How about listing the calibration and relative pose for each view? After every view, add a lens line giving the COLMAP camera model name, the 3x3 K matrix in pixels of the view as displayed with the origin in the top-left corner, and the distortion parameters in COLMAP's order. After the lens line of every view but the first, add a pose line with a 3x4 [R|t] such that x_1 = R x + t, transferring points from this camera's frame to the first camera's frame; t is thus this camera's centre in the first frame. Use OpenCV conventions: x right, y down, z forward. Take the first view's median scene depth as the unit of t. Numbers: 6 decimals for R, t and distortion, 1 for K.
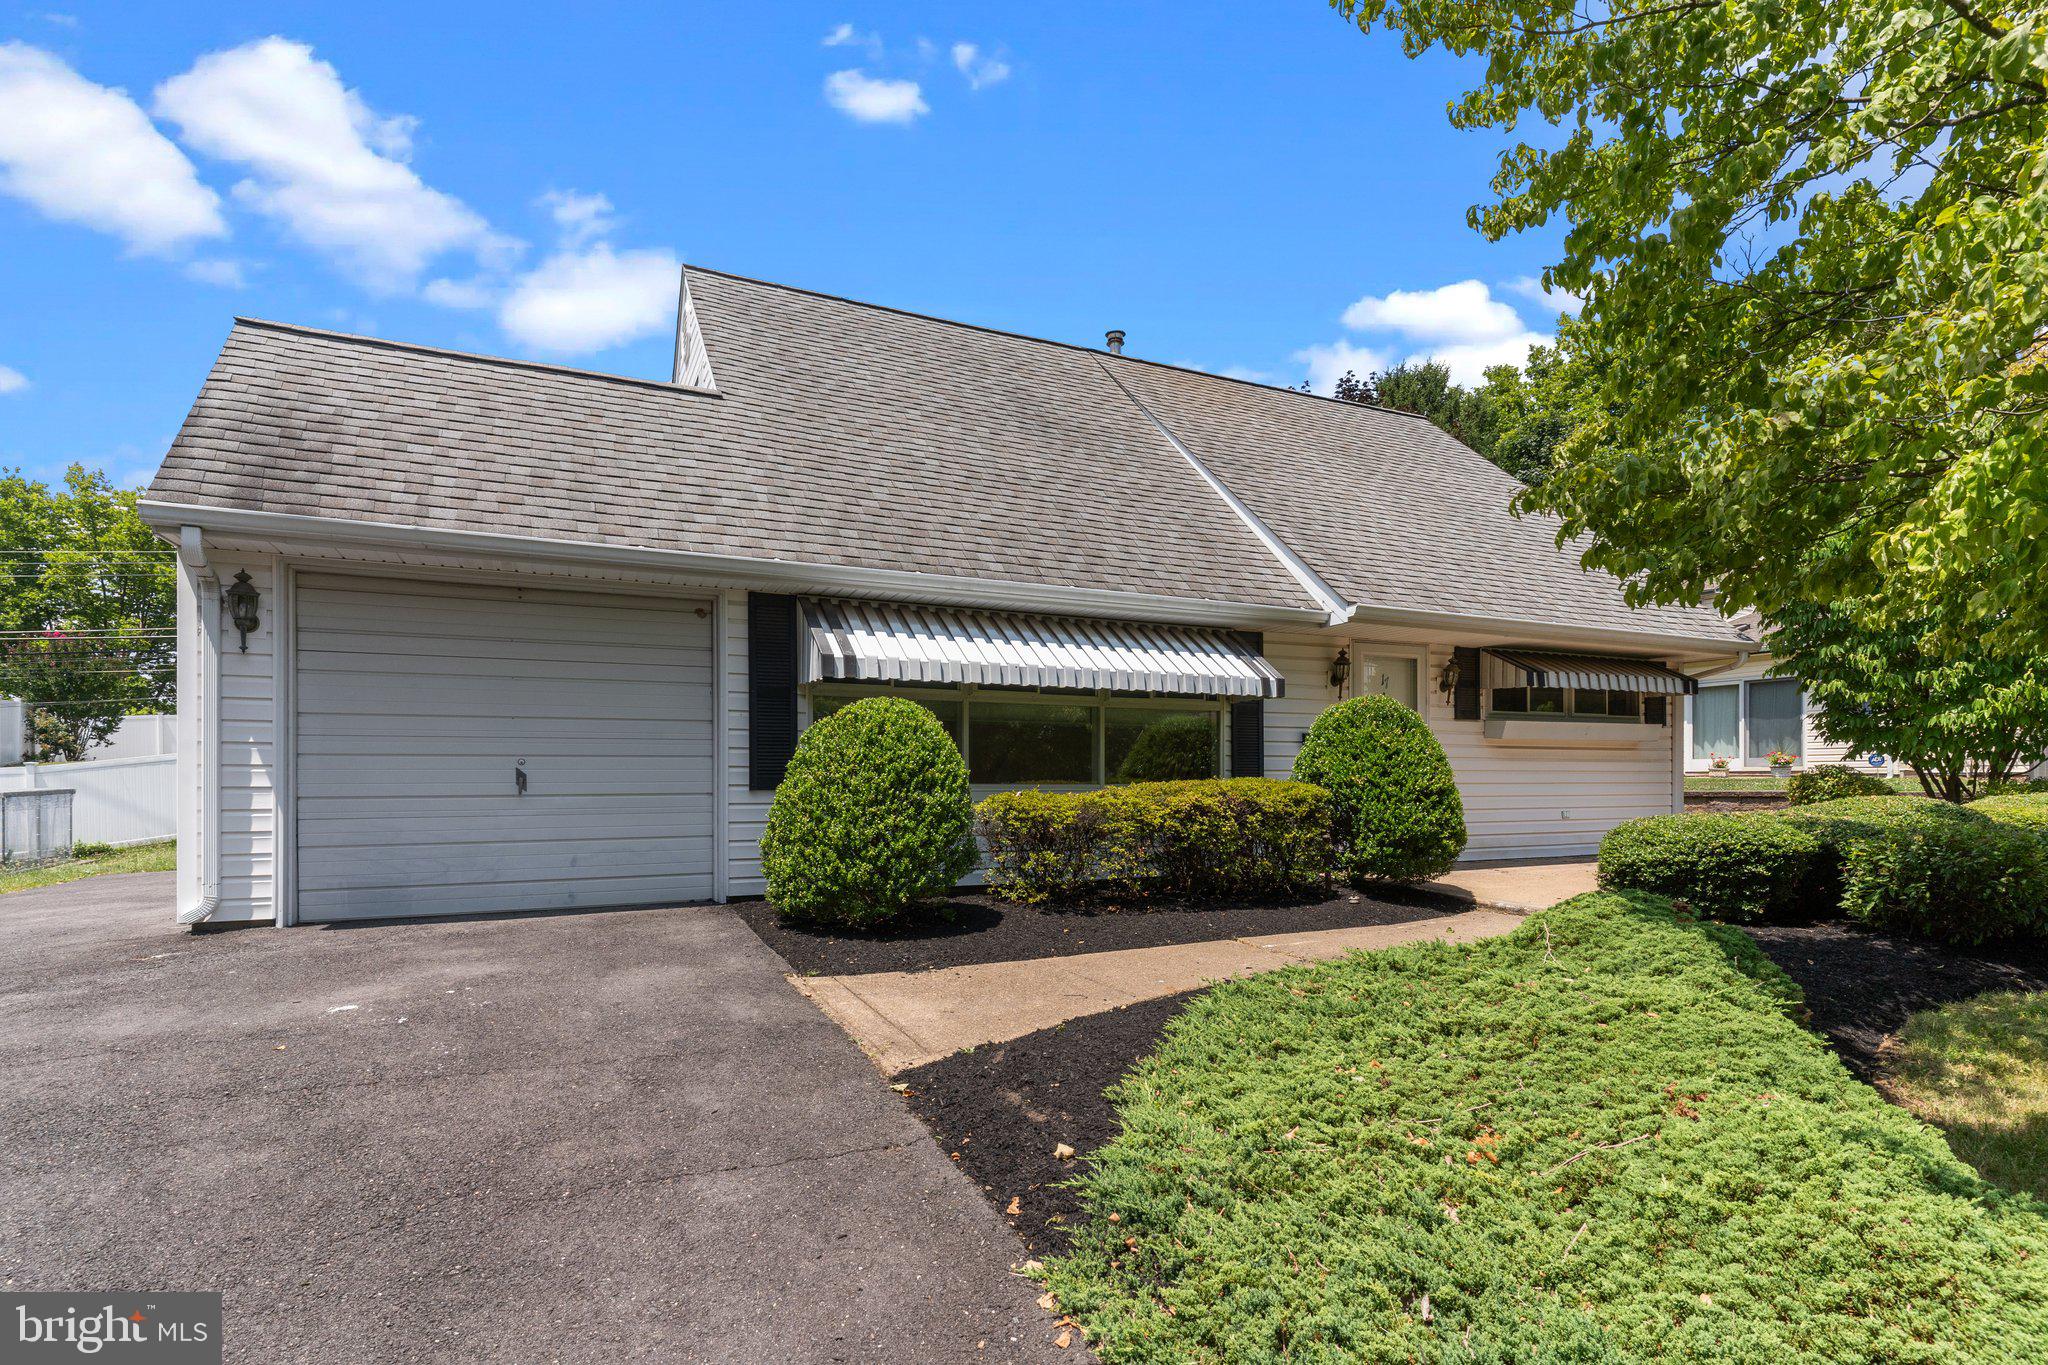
lens RADIAL K [[1014.9, 0, 1054.3], [0, 1014.9, 774.5], [0, 0, 1]] dist [0.000518, 0.000464]
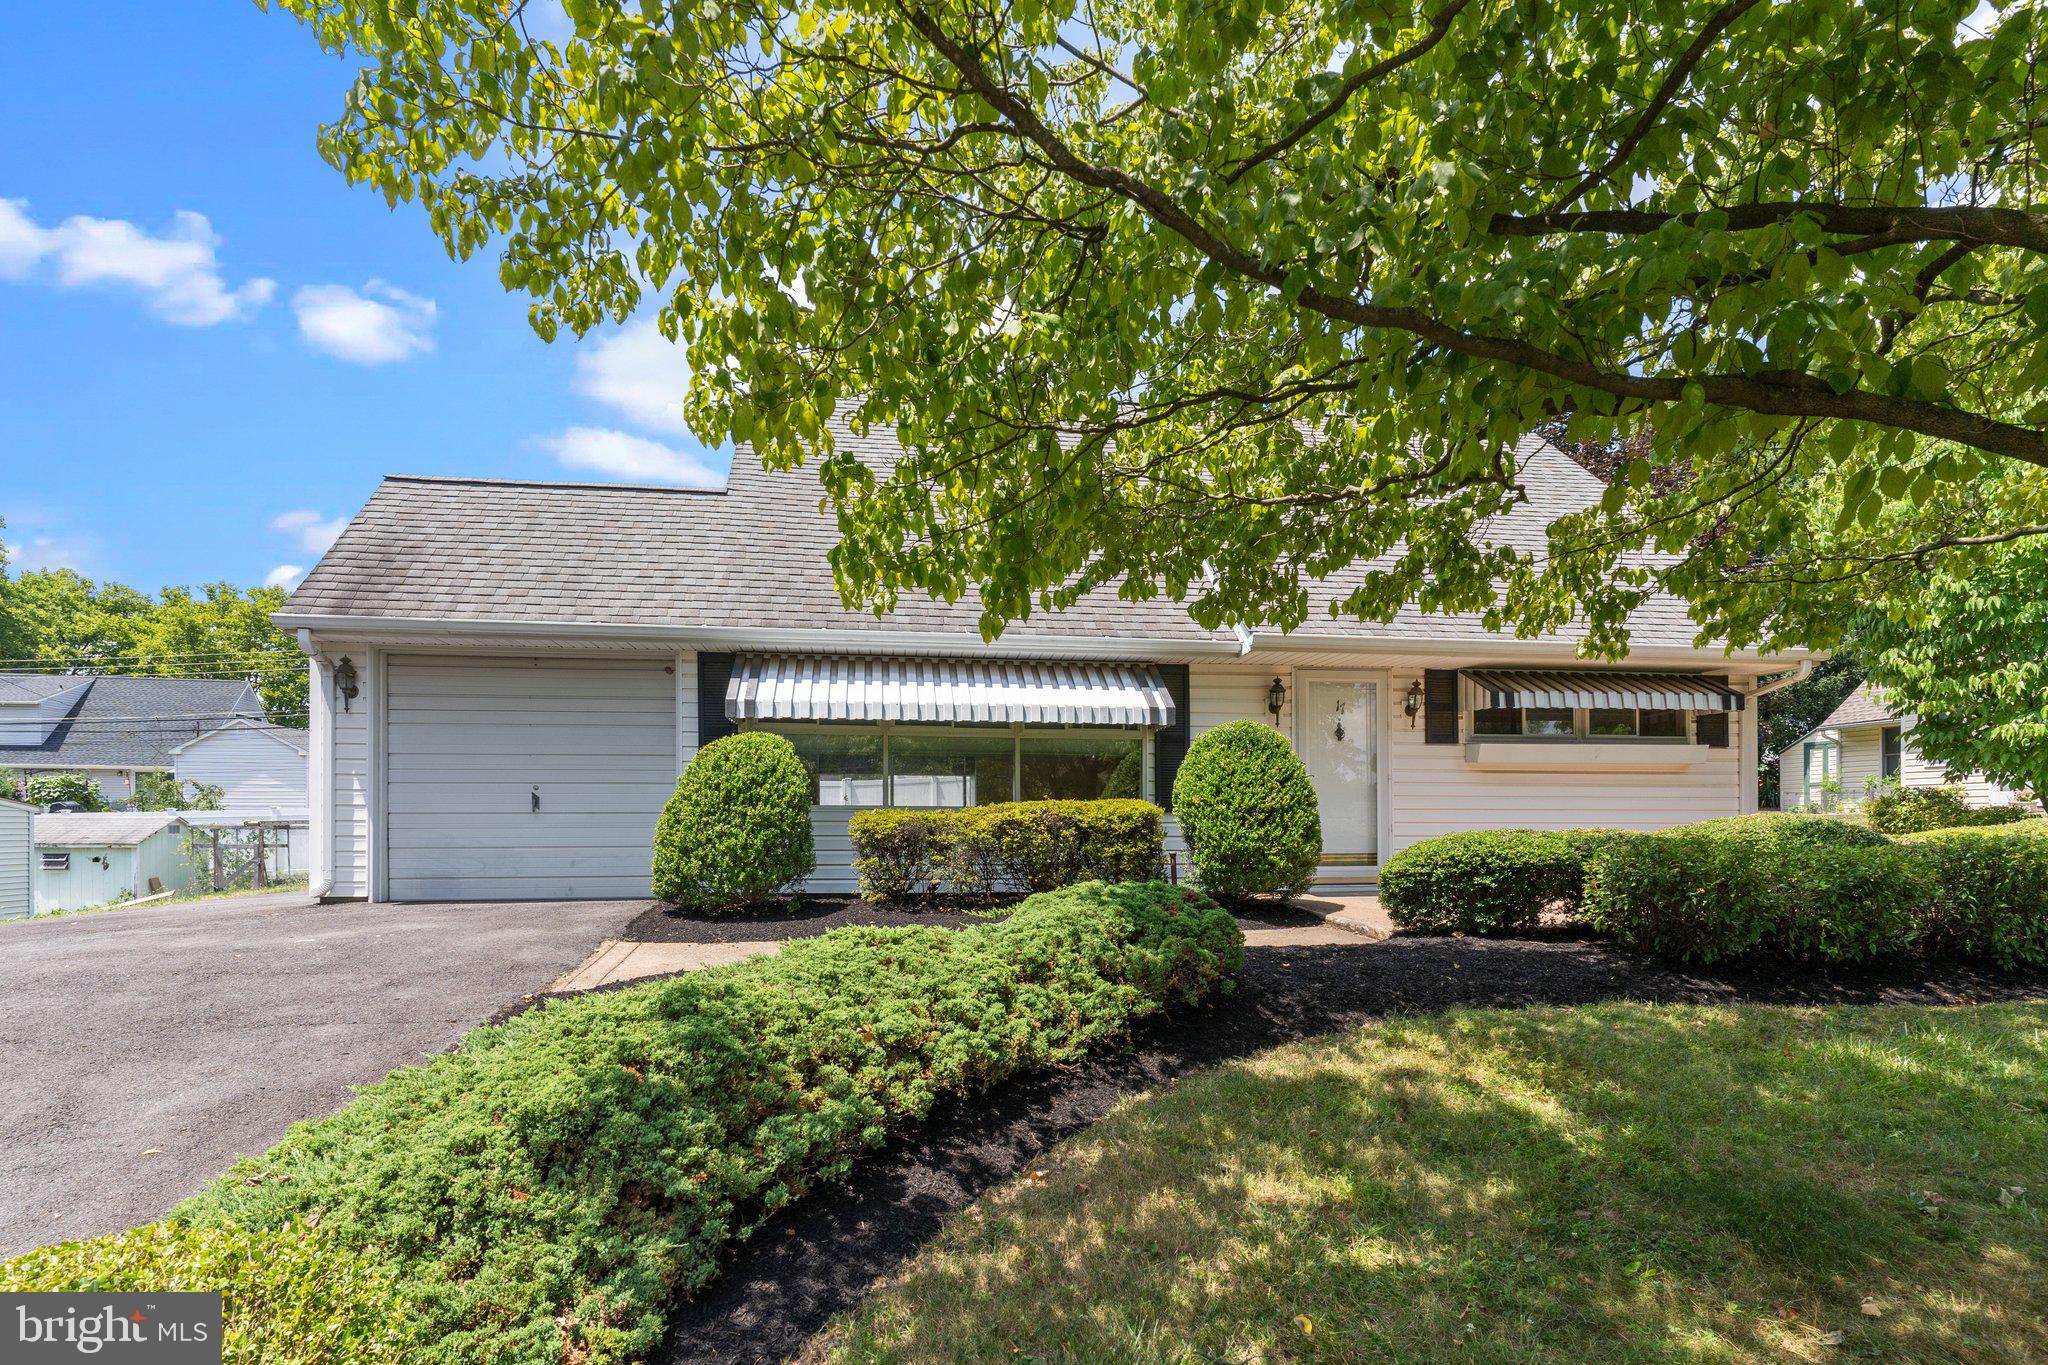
lens RADIAL K [[1030.9, 0, 1032.4], [0, 1030.9, 814.7], [0, 0, 1]] dist [0.000908, 0.000352]
pose [[0.952218, -0.001143, -0.305417, 0.507103], [-0.000495, 0.999986, -0.005285, 0.029635], [0.305419, 0.005183, 0.952204, -0.092143]]
